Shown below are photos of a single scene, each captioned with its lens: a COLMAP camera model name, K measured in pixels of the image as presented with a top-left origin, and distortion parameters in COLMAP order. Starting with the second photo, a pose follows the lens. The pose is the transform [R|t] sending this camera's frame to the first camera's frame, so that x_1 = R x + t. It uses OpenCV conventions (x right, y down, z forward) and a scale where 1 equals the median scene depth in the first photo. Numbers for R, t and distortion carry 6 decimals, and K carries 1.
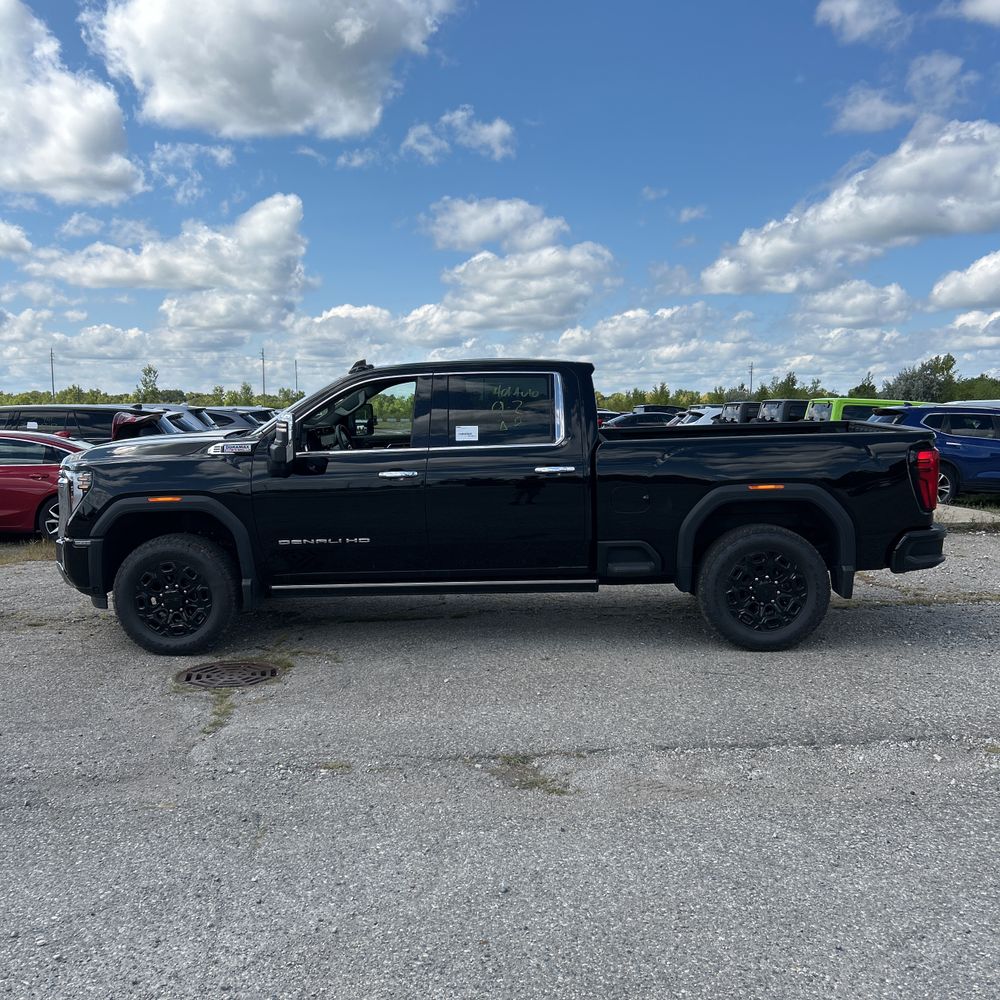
lens RADIAL K [[1032.0, 0, 496.4], [0, 1032.0, 492.7], [0, 0, 1]] dist [0.014901, 0.000000]
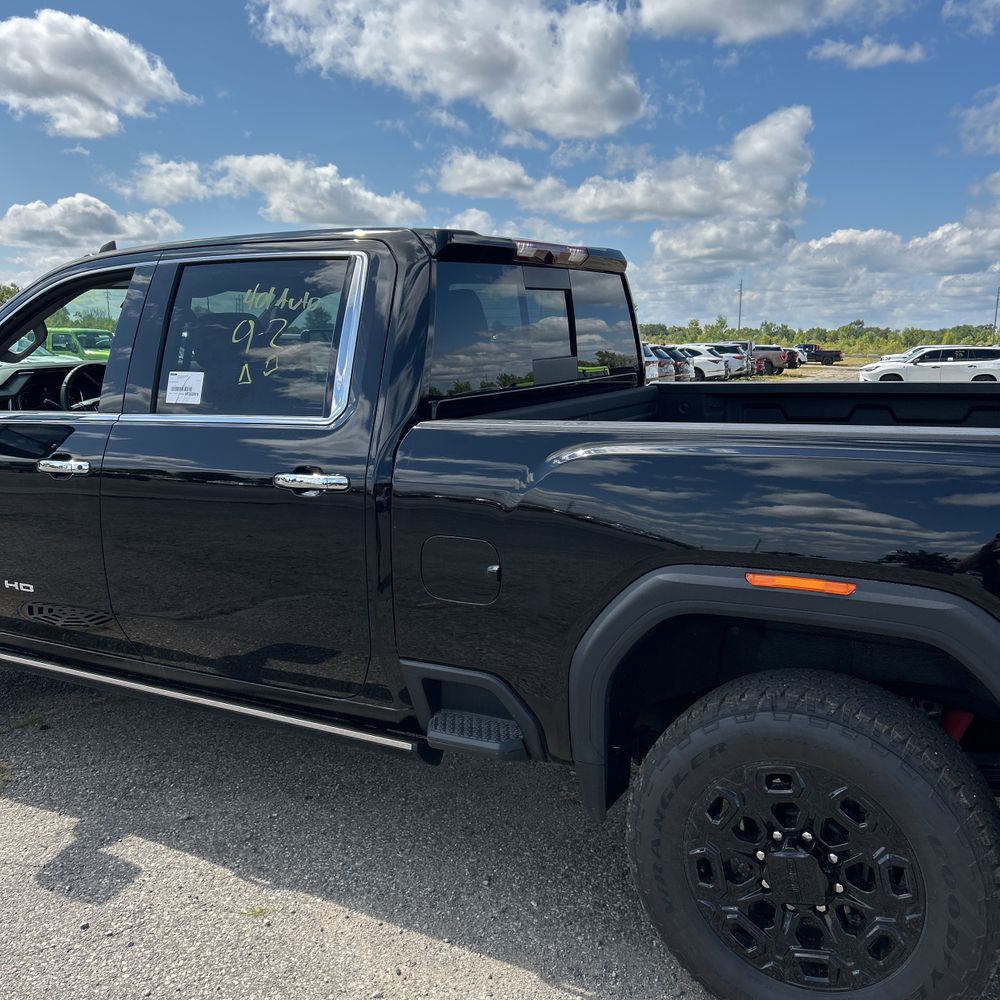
lens RADIAL K [[1057.3, 0, 471.8], [0, 1057.3, 507.9], [0, 0, 1]] dist [0.024215, 0.000000]
pose [[0.882759, 0.087893, -0.461532, 0.298513], [-0.054160, 0.994834, 0.085862, -0.049198], [0.466694, -0.050799, 0.882959, 0.600634]]
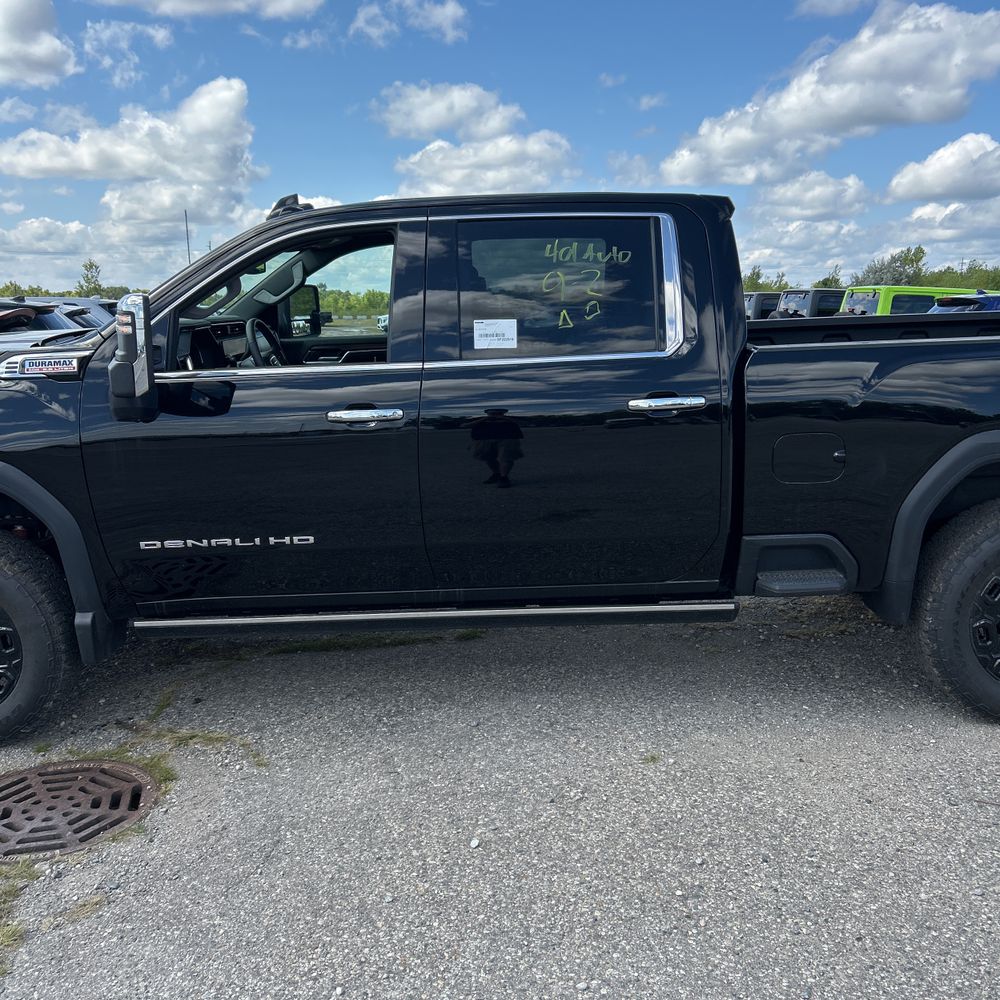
lens RADIAL K [[1032.0, 0, 507.2], [0, 1032.0, 502.7], [0, 0, 1]] dist [0.014901, 0.000000]
pose [[0.998715, -0.014101, 0.048672, -0.046736], [0.008776, 0.994120, 0.107929, -0.027436], [-0.049908, -0.107363, 0.992966, 0.446524]]
